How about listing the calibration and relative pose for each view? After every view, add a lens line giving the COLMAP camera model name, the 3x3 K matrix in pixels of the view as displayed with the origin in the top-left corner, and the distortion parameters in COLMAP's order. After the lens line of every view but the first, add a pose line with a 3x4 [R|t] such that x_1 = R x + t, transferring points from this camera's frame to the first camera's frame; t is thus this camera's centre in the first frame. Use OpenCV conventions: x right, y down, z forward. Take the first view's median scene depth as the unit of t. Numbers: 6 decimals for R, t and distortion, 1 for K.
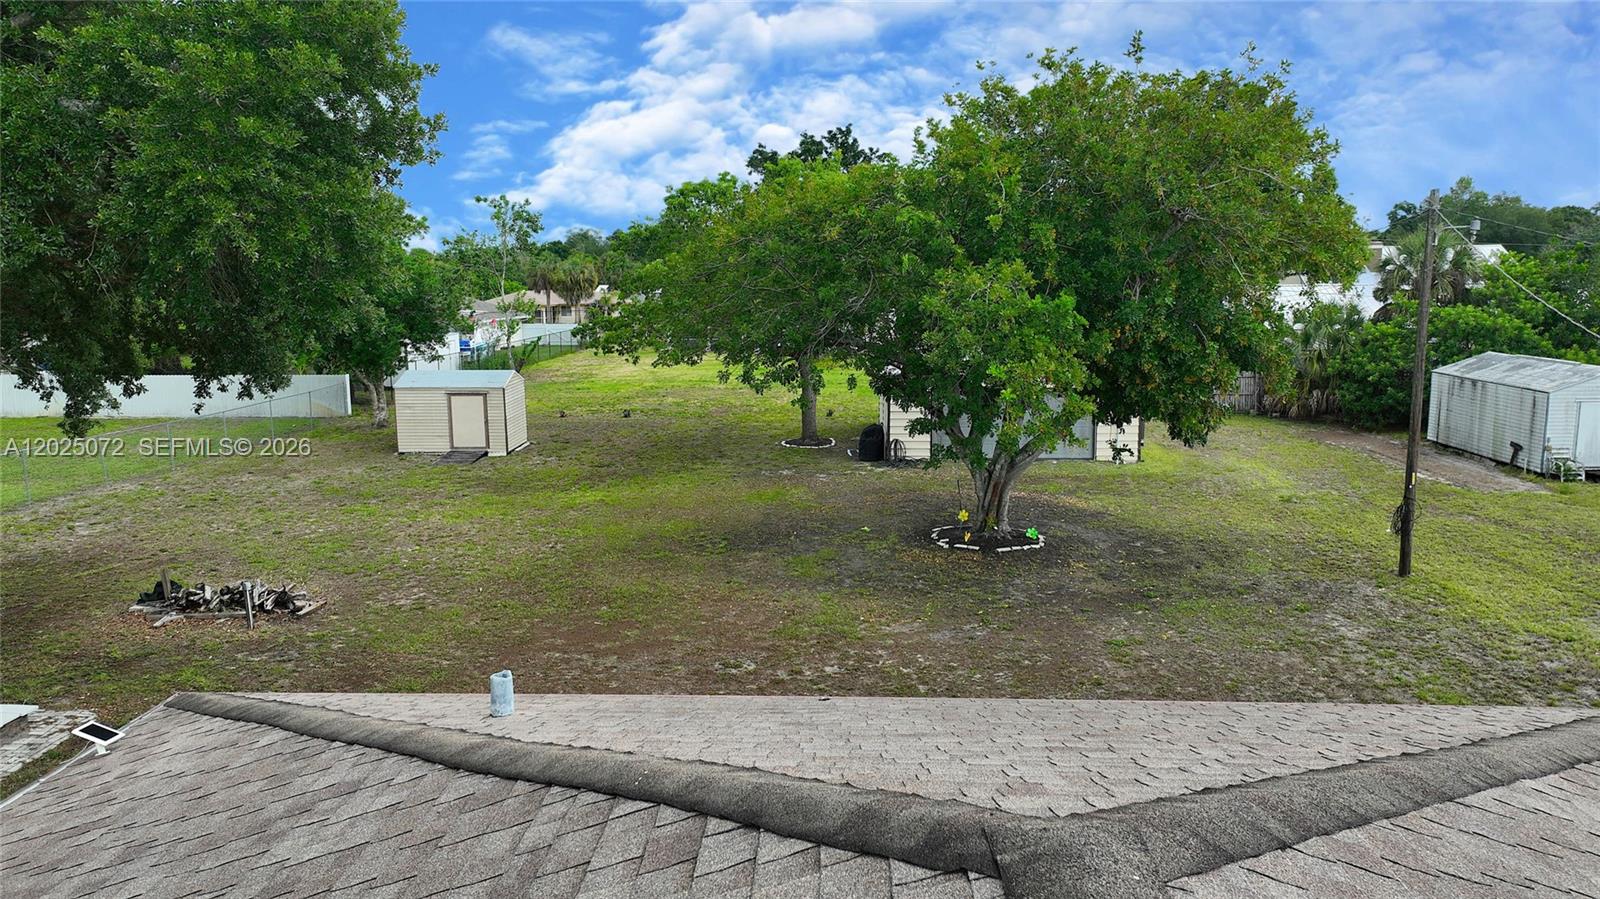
lens RADIAL K [[1126.2, 0, 809.7], [0, 1126.2, 445.6], [0, 0, 1]] dist [0.002758, 0.011121]
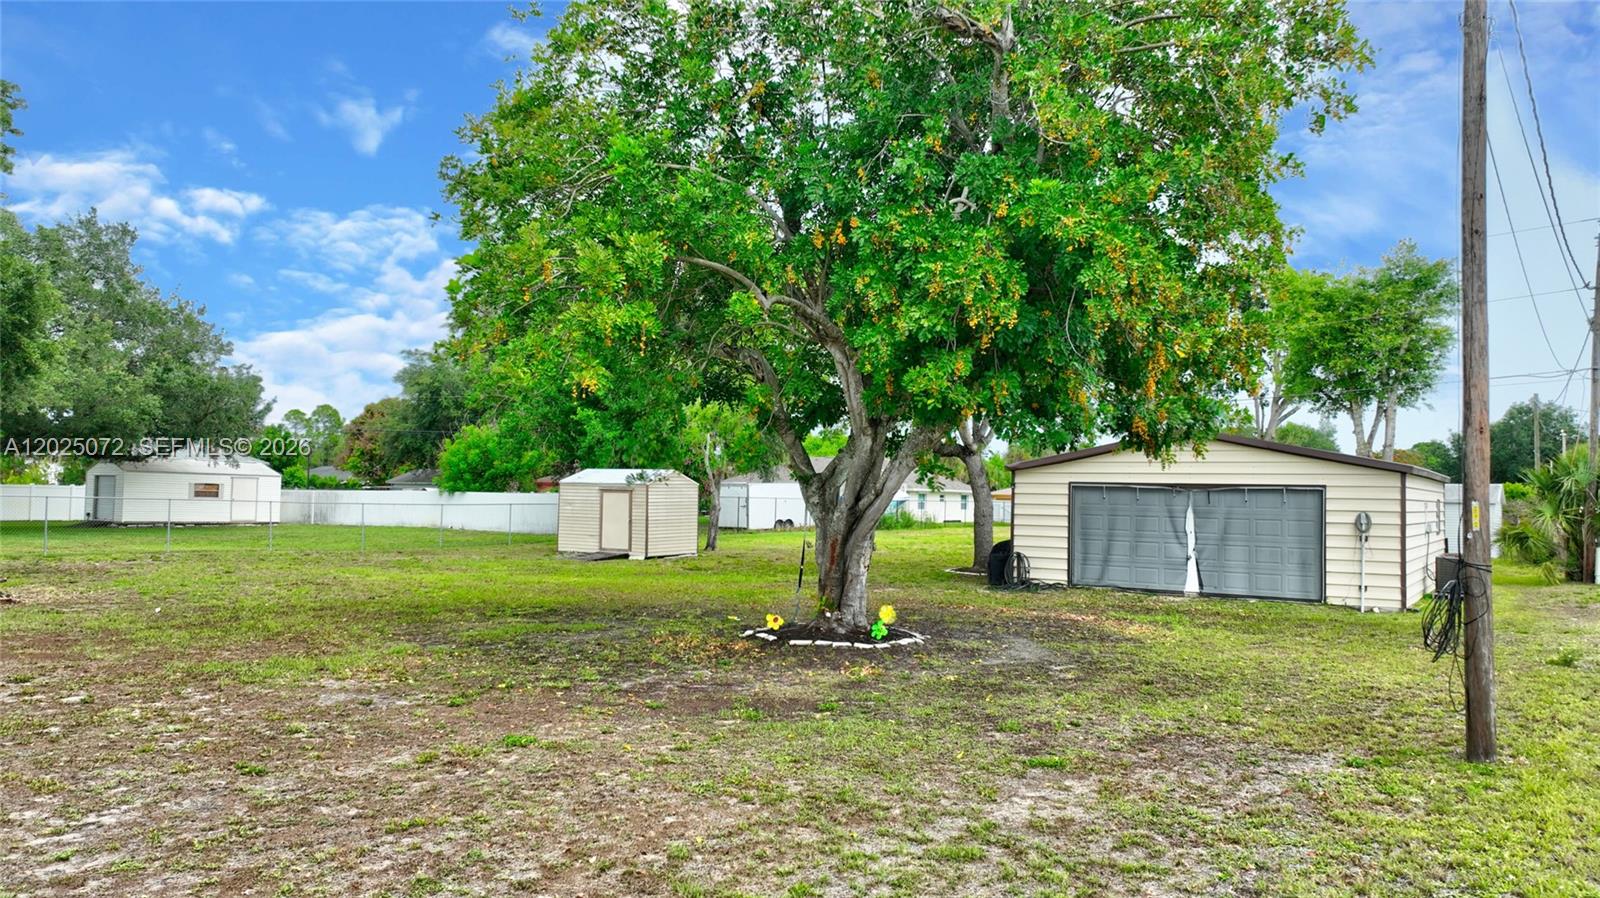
lens RADIAL K [[1126.2, 0, 800.4], [0, 1126.2, 452.6], [0, 0, 1]] dist [0.002758, 0.011121]
pose [[0.851356, 0.003002, -0.524579, 0.522383], [-0.102170, 0.981783, -0.160198, 0.094525], [0.514542, 0.189982, 0.836154, 0.502095]]
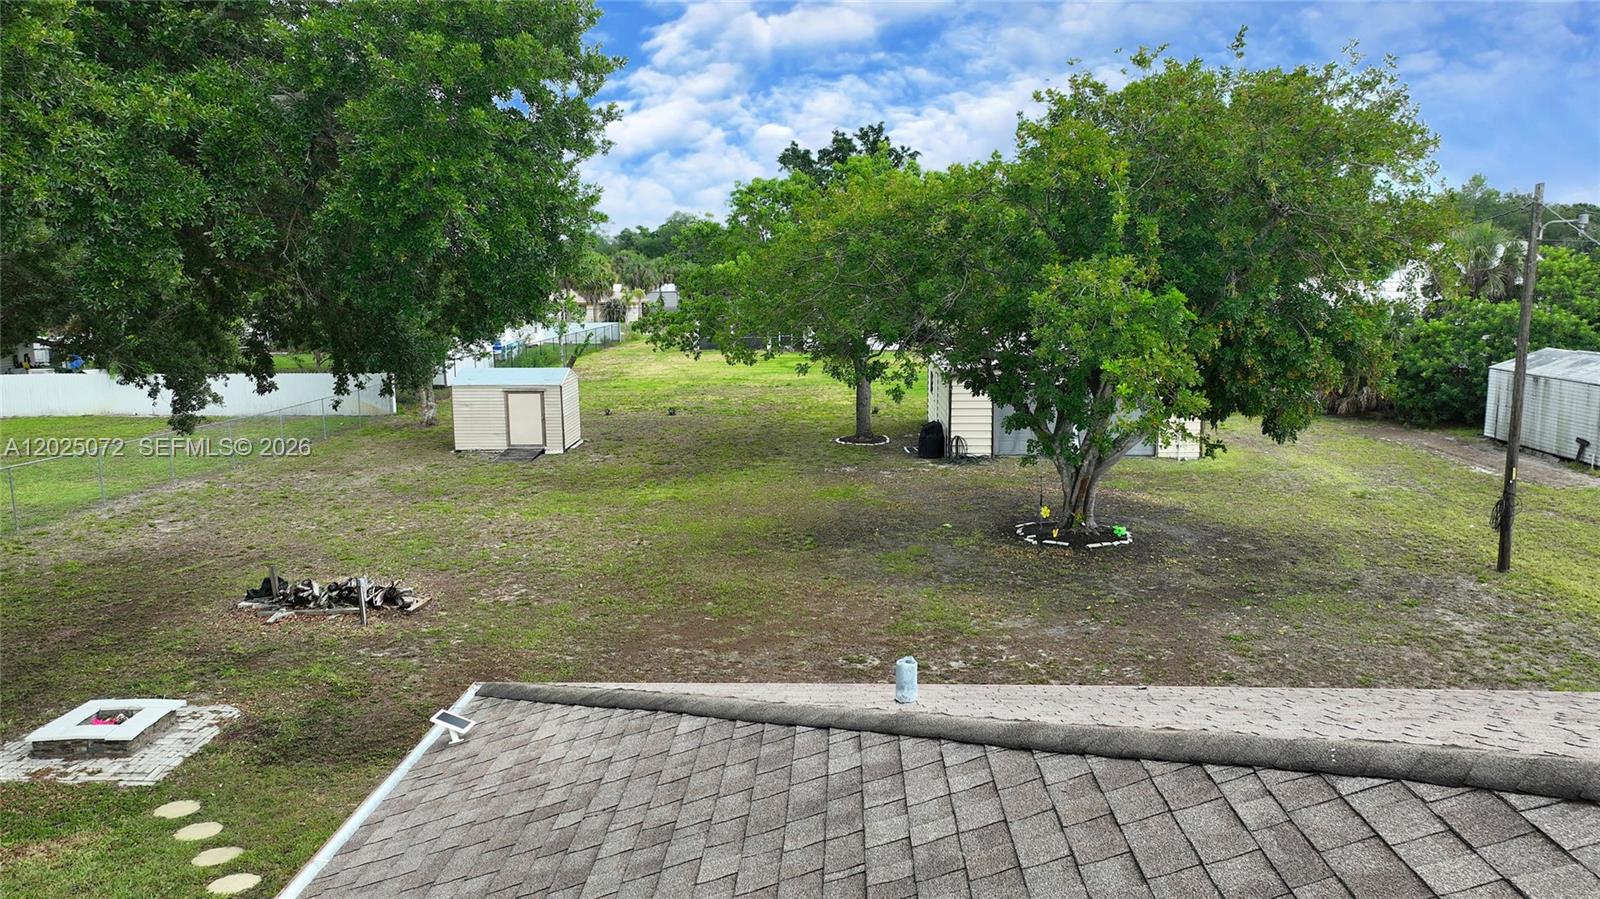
lens RADIAL K [[1126.2, 0, 810.2], [0, 1126.2, 446.4], [0, 0, 1]] dist [0.002758, 0.011121]
pose [[0.999999, -0.001413, -0.000396, -0.084326], [0.001414, 0.999998, 0.001537, 0.002579], [0.000394, -0.001537, 0.999999, 0.000015]]
